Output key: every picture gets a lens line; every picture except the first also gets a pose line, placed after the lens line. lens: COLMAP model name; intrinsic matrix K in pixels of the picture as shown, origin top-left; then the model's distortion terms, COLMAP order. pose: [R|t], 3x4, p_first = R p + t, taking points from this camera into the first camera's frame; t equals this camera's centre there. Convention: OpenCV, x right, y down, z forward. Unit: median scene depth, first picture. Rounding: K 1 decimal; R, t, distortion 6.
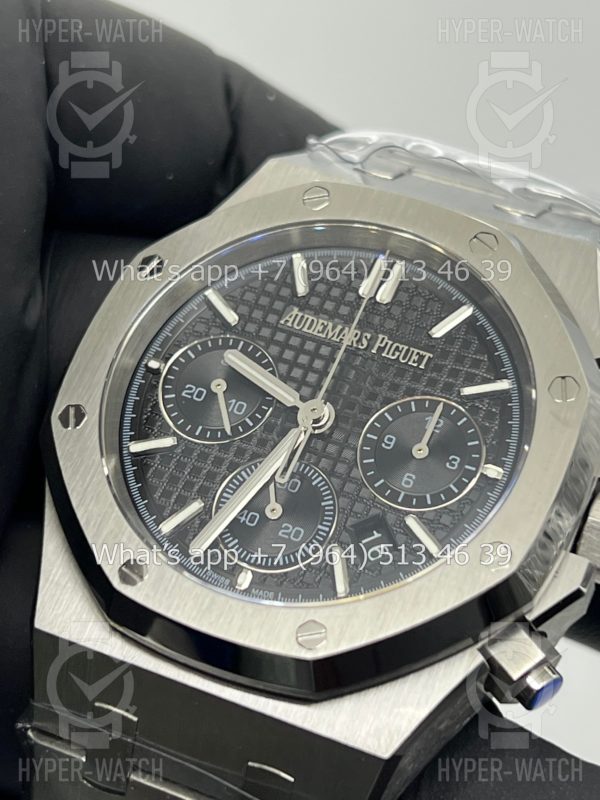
lens RADIAL K [[1889.5, 0, 299.2], [0, 1889.5, 396.4], [0, 0, 1]] dist [0.209878, 0.000000]
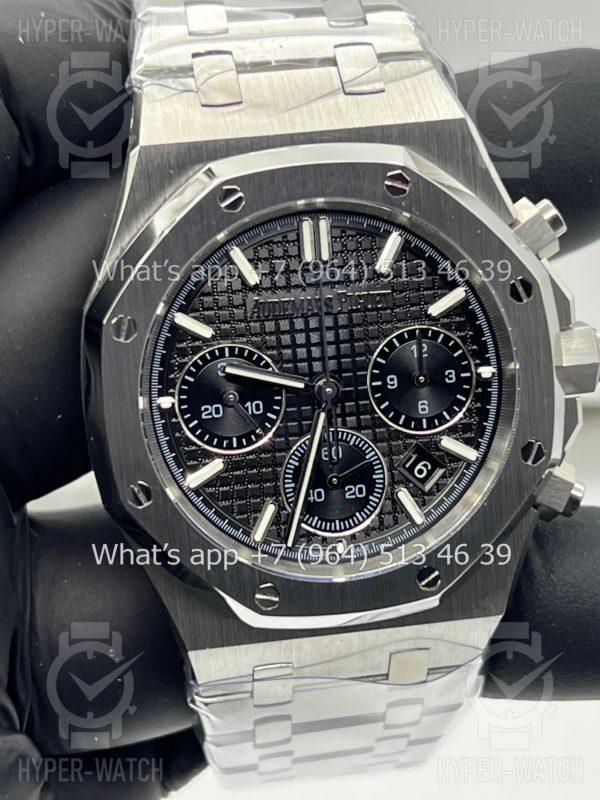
lens RADIAL K [[1889.5, 0, 298.4], [0, 1889.5, 401.4], [0, 0, 1]] dist [0.209878, 0.000000]
pose [[0.843764, -0.493017, 0.212125, -0.253202], [0.290917, 0.752244, 0.591182, -0.669391], [-0.451032, -0.437107, 0.778144, 0.115759]]
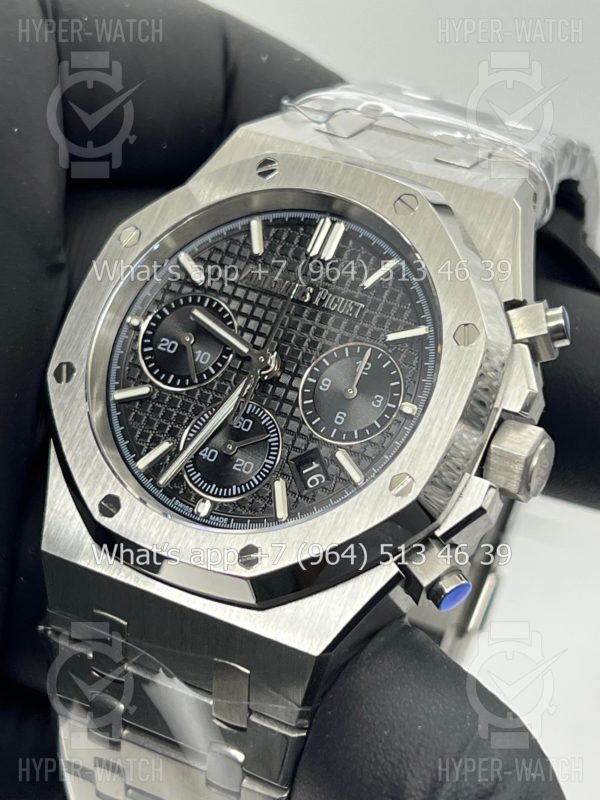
lens RADIAL K [[1889.5, 0, 304.0], [0, 1889.5, 398.2], [0, 0, 1]] dist [0.209878, 0.000000]
pose [[0.987593, -0.041196, -0.151535, 0.210024], [0.057371, 0.992924, 0.103969, -0.089134], [0.146179, -0.111373, 0.982969, -0.147765]]
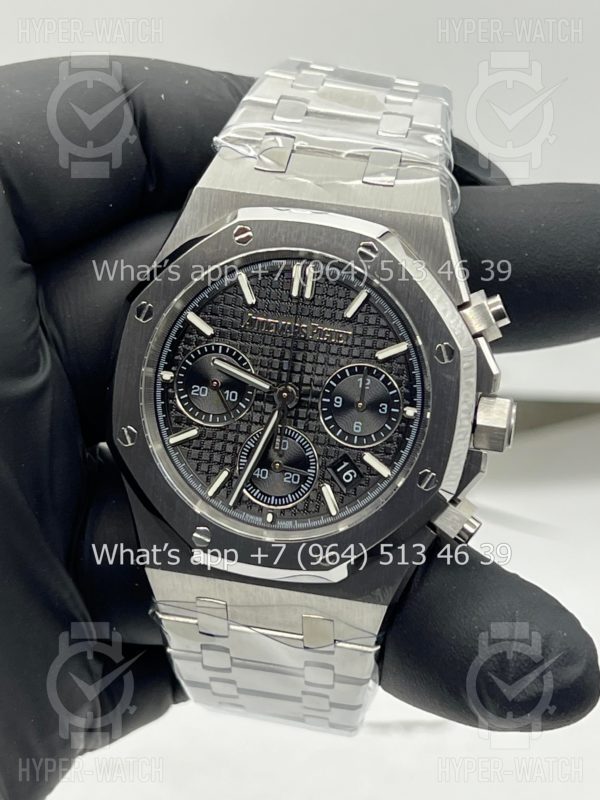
lens RADIAL K [[1889.5, 0, 302.2], [0, 1889.5, 400.9], [0, 0, 1]] dist [0.209878, 0.000000]
pose [[0.965042, -0.262094, -0.000859, 0.021435], [0.234397, 0.861585, 0.450255, -0.657476], [-0.117269, -0.434717, 0.892899, -0.335800]]
